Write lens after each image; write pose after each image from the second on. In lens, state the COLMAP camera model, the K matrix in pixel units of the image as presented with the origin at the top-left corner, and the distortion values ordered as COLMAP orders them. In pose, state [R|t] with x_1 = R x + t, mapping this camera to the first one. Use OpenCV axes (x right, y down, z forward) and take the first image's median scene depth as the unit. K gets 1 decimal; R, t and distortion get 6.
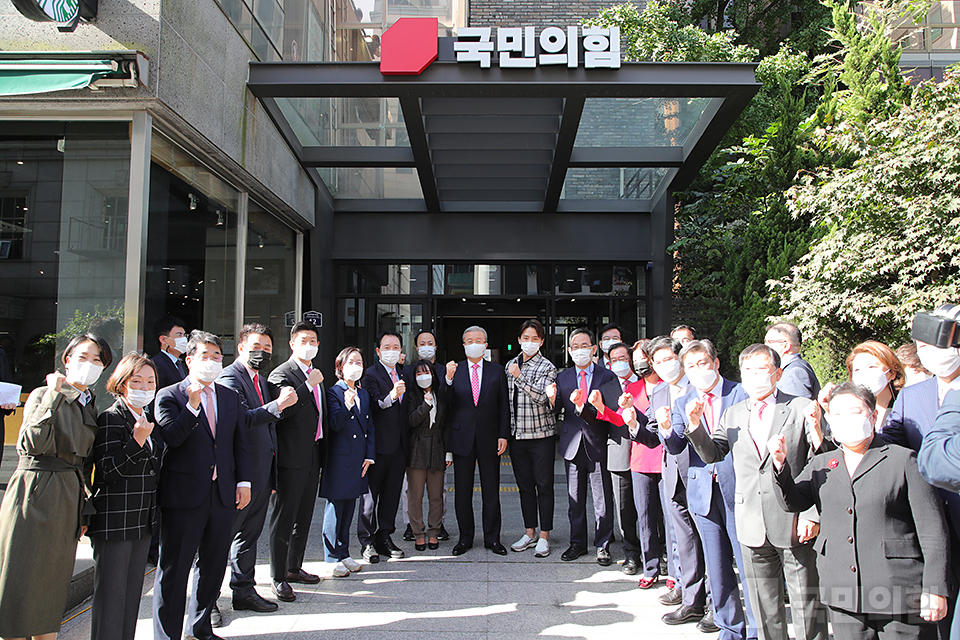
lens RADIAL K [[757.1, 0, 481.3], [0, 757.1, 319.4], [0, 0, 1]] dist [-0.007257, 0.010627]
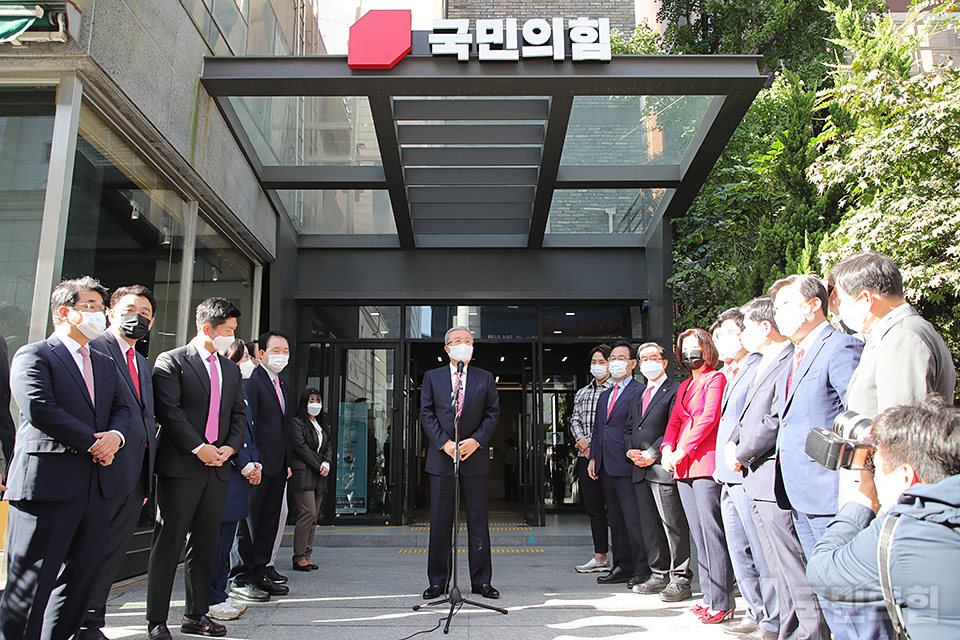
lens RADIAL K [[791.2, 0, 466.5], [0, 791.2, 305.9], [0, 0, 1]] dist [-0.005686, 0.014015]
pose [[0.999965, -0.003426, 0.007581, 0.001009], [0.004478, 0.989664, -0.143336, 0.096678], [-0.007011, 0.143365, 0.989645, 0.099469]]
